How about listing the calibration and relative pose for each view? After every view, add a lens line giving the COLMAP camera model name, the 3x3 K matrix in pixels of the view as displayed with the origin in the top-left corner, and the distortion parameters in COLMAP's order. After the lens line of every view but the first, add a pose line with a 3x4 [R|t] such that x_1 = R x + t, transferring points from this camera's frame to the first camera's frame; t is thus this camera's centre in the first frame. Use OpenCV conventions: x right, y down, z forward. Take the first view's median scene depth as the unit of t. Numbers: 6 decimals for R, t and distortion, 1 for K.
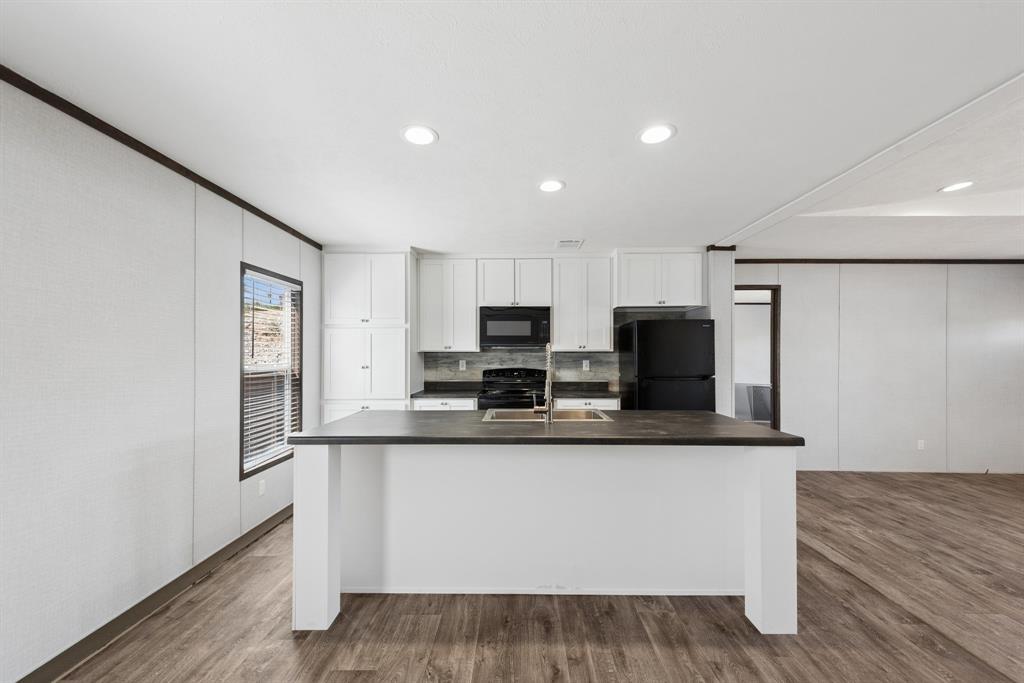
lens RADIAL K [[408.7, 0, 507.0], [0, 408.7, 358.3], [0, 0, 1]] dist [0.009474, -0.000196]
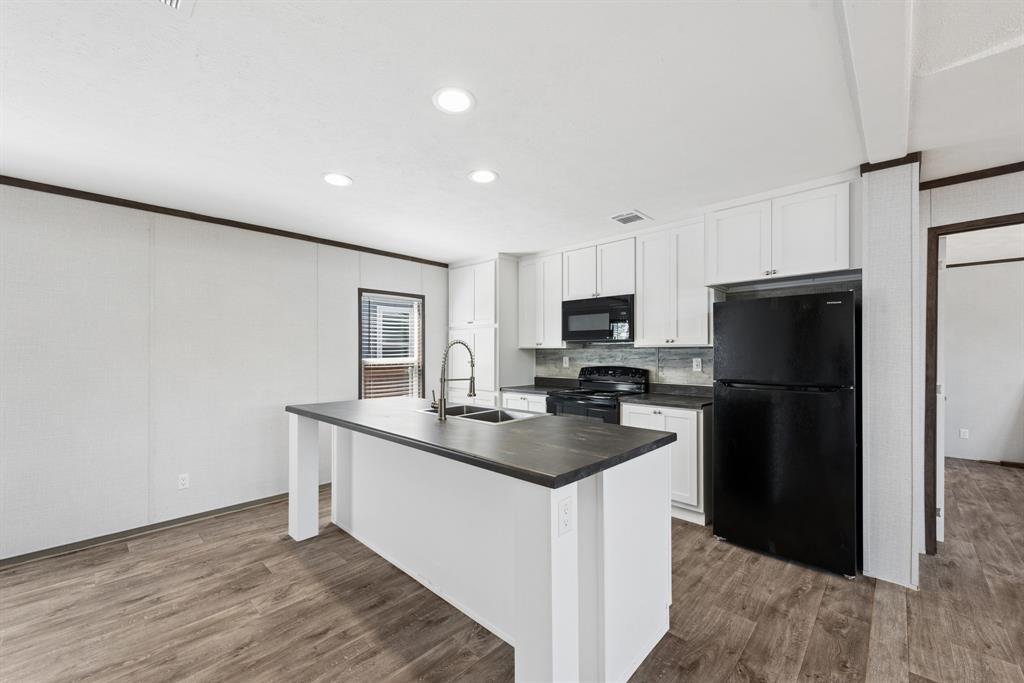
lens RADIAL K [[398.6, 0, 507.2], [0, 398.6, 360.5], [0, 0, 1]] dist [-0.001415, -0.000145]
pose [[0.736629, 0.013208, -0.676168, 0.476305], [-0.002496, 0.999856, 0.016811, -0.002435], [0.676292, -0.010696, 0.736556, 0.212248]]
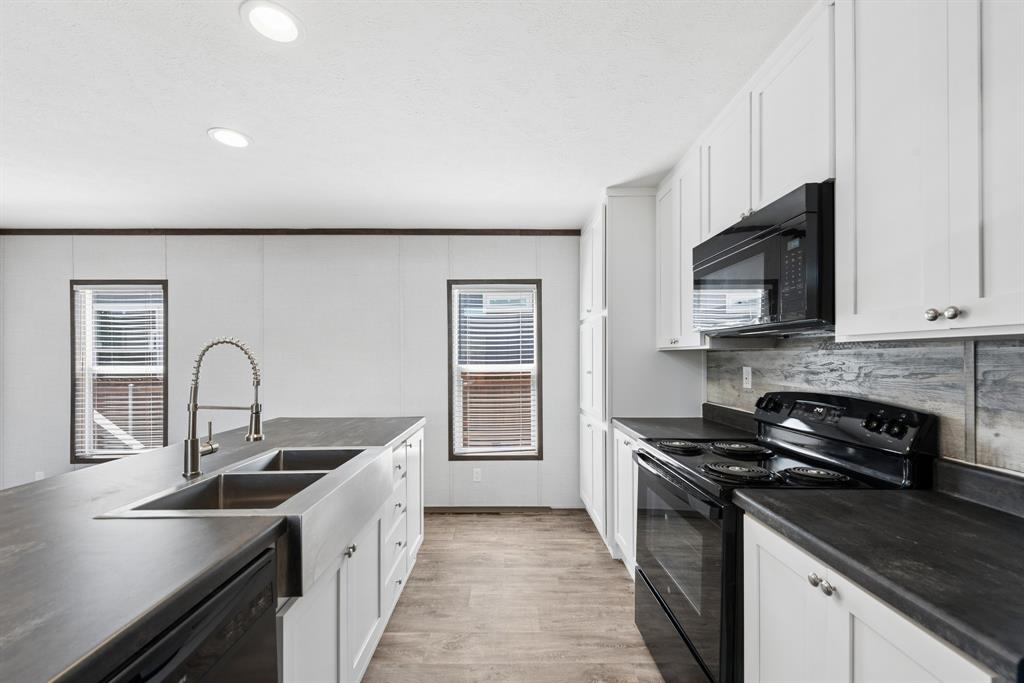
lens RADIAL K [[408.7, 0, 507.0], [0, 408.7, 358.3], [0, 0, 1]] dist [0.009474, -0.000196]
pose [[0.021881, 0.003646, -0.999754, 0.382624], [-0.002838, 0.999990, 0.003584, -0.006352], [0.999757, 0.002759, 0.021891, 0.779679]]
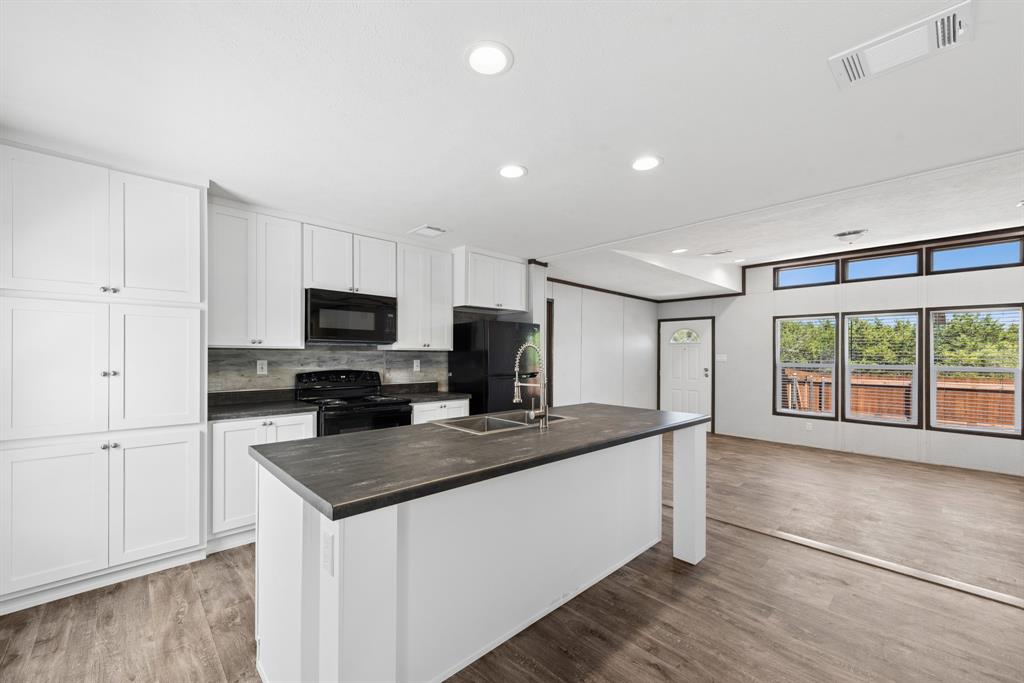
lens RADIAL K [[418.8, 0, 511.2], [0, 418.8, 354.9], [0, 0, 1]] dist [0.020533, -0.000130]
pose [[0.711044, 0.005335, 0.703128, -0.342853], [-0.002211, 0.999983, -0.005352, -0.001653], [-0.703145, 0.002251, 0.711043, 0.196268]]
